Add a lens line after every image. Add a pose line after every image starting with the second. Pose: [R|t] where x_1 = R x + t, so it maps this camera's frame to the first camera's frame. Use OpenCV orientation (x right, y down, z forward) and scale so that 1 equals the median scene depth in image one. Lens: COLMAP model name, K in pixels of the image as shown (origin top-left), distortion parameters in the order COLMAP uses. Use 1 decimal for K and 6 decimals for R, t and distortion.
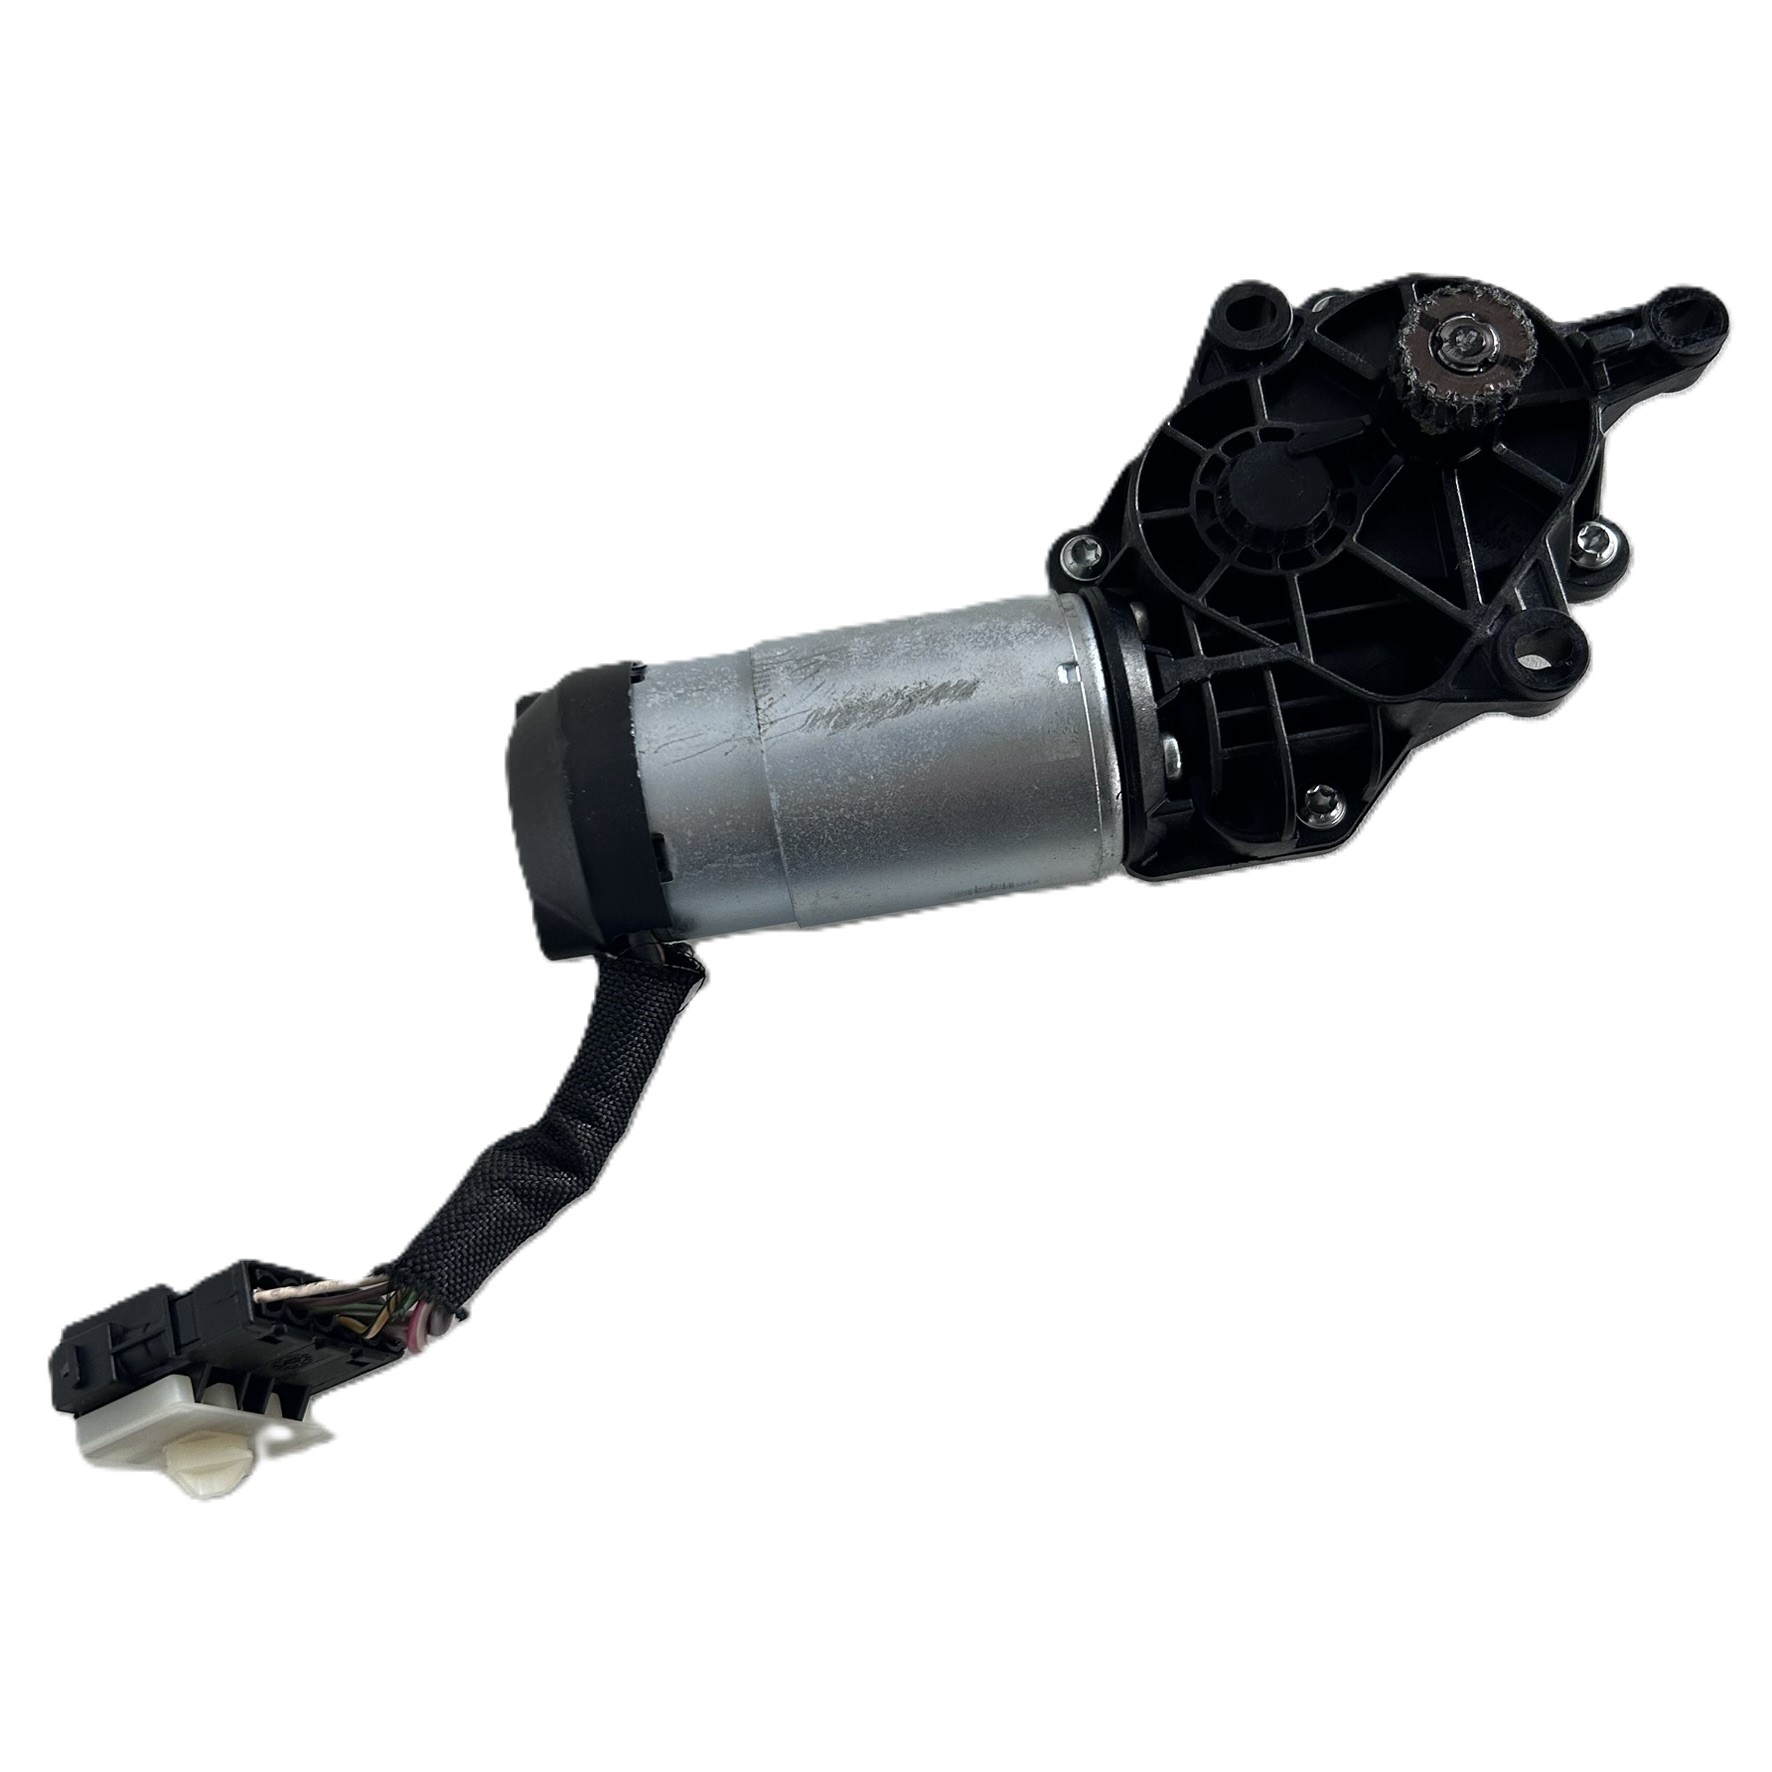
lens RADIAL K [[1821.7, 0, 884.6], [0, 1821.7, 894.7], [0, 0, 1]] dist [-0.001275, 0.000000]
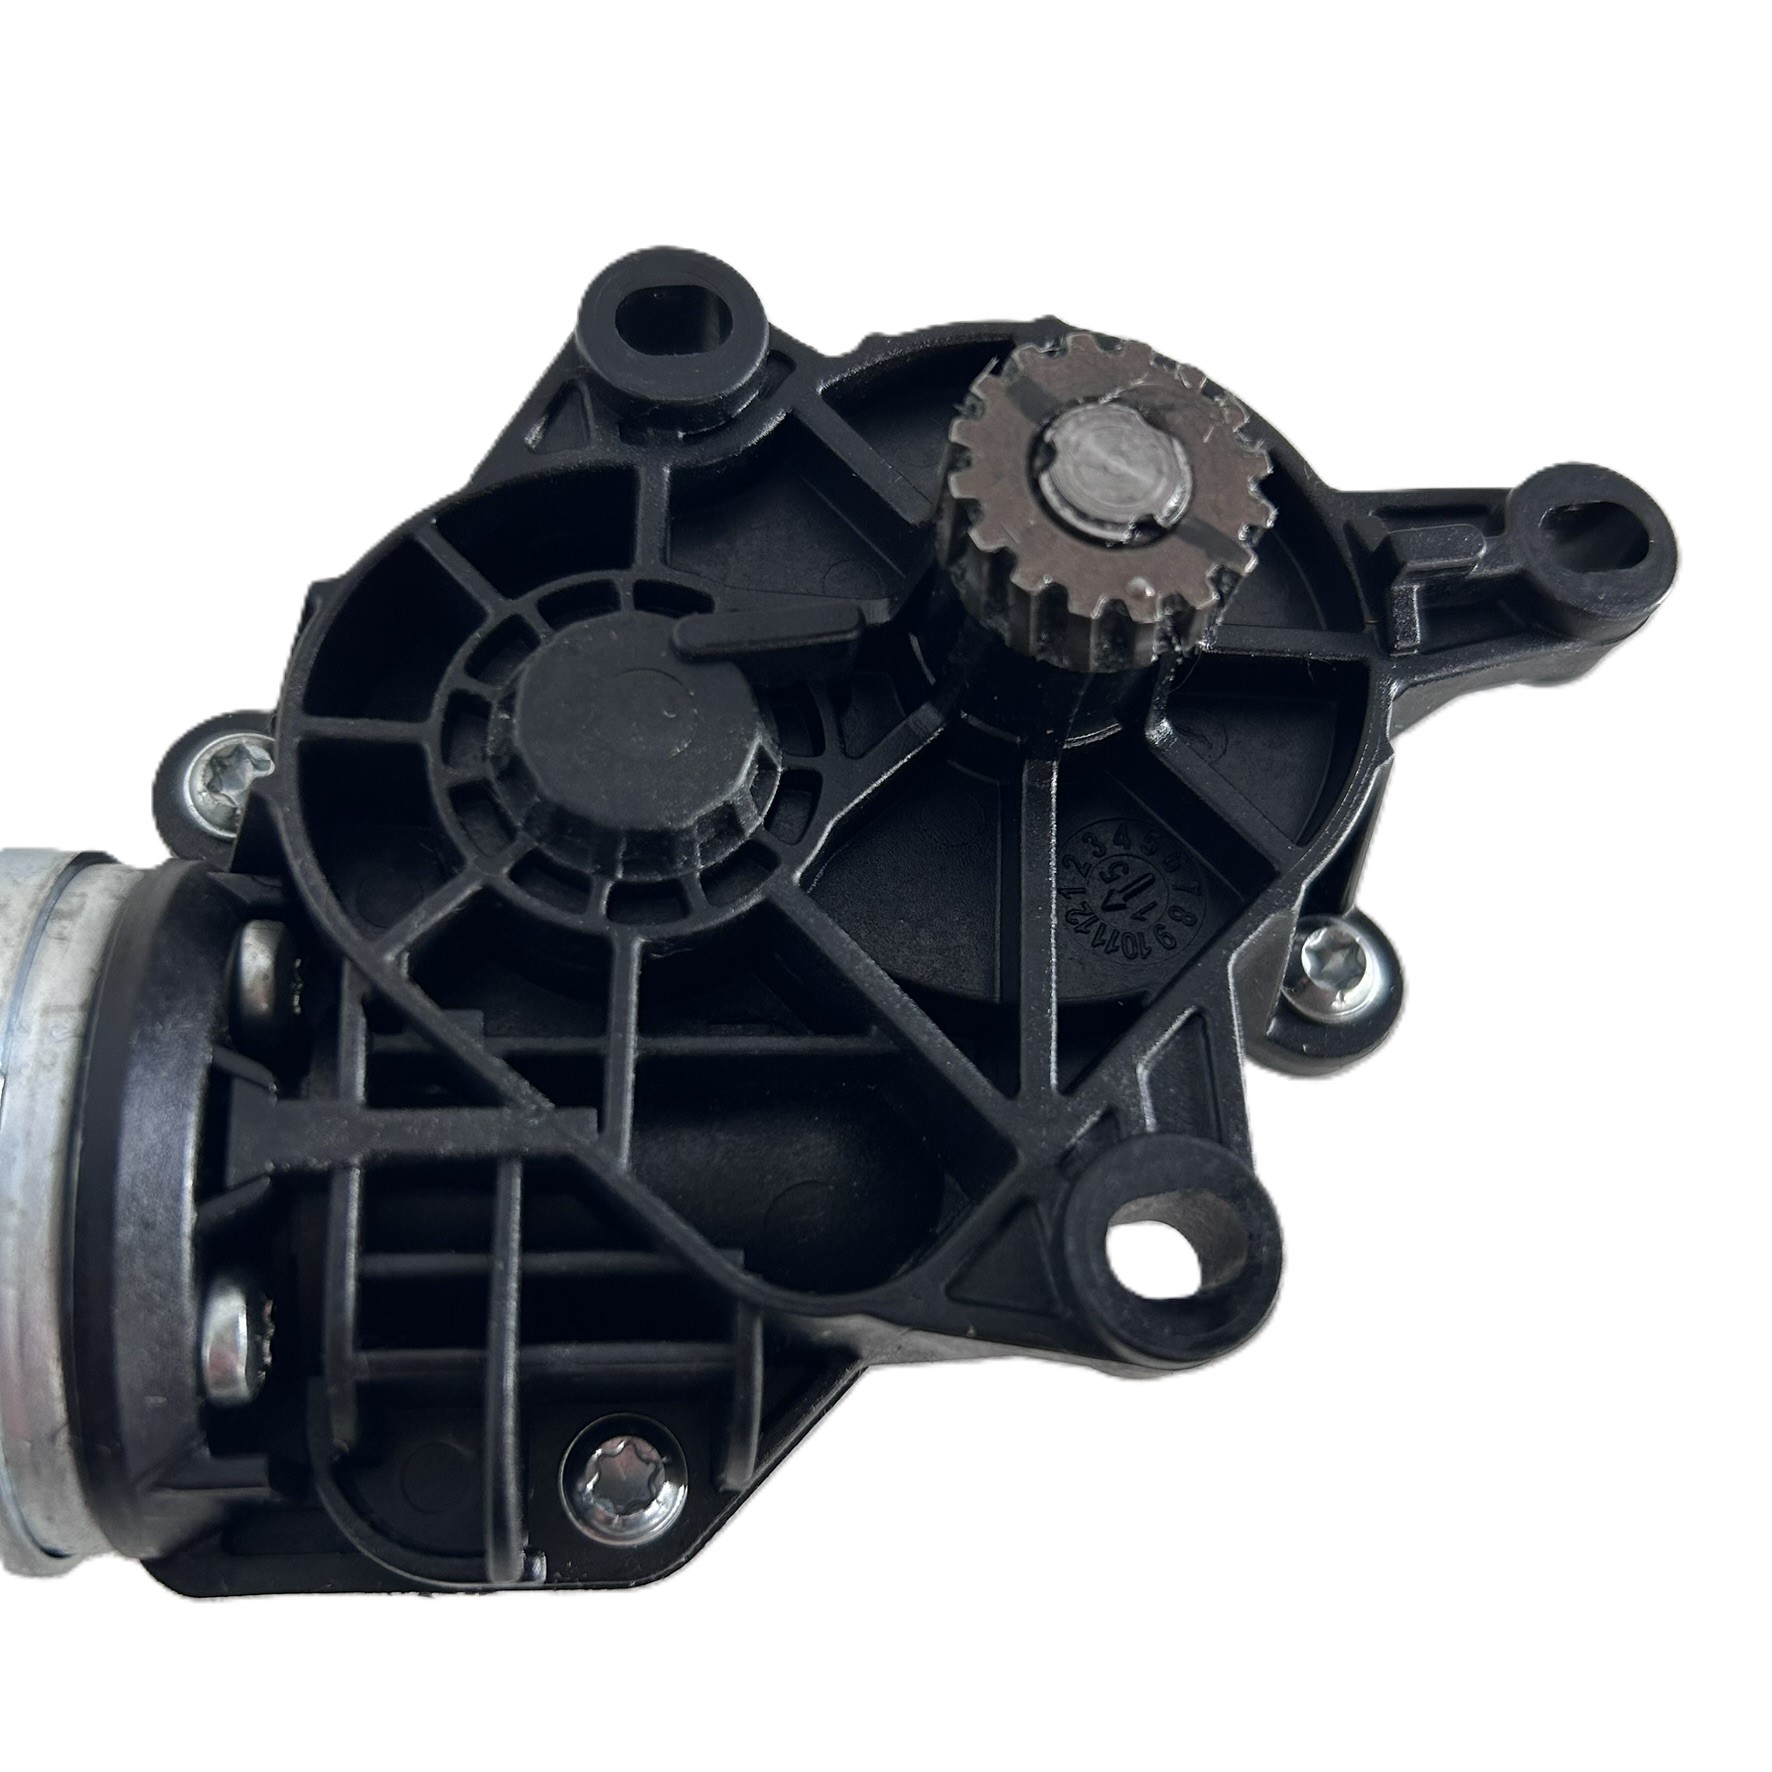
lens RADIAL K [[1821.7, 0, 888.3], [0, 1821.7, 880.3], [0, 0, 1]] dist [-0.001275, 0.000000]
pose [[0.973328, 0.182922, 0.138462, 0.220686], [-0.171193, 0.980891, -0.092441, -0.159585], [-0.152726, 0.066272, 0.986044, 0.584047]]
